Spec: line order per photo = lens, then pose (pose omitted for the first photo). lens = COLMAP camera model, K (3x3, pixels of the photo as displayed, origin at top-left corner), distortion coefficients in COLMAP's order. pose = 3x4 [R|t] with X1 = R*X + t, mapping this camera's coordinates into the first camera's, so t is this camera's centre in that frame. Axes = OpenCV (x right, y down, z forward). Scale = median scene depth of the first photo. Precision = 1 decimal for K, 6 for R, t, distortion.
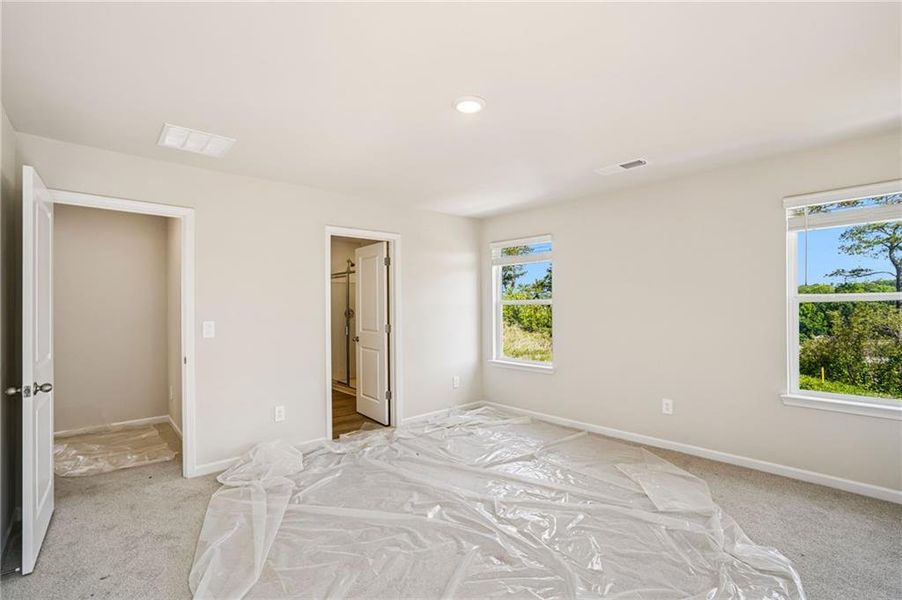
lens RADIAL K [[414.5, 0, 446.4], [0, 414.5, 298.6], [0, 0, 1]] dist [-0.059925, 0.025281]
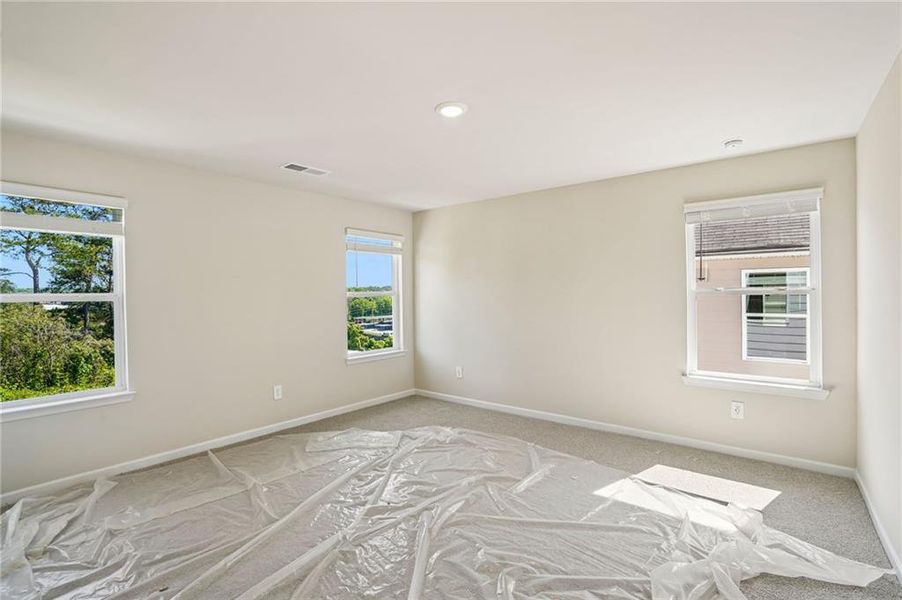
lens RADIAL K [[414.5, 0, 446.4], [0, 414.5, 298.6], [0, 0, 1]] dist [-0.059925, 0.025281]
pose [[-0.164877, 0.004908, 0.986302, -0.572370], [-0.001328, 0.999986, -0.005198, 0.016669], [-0.986313, -0.002167, -0.164868, 0.676993]]
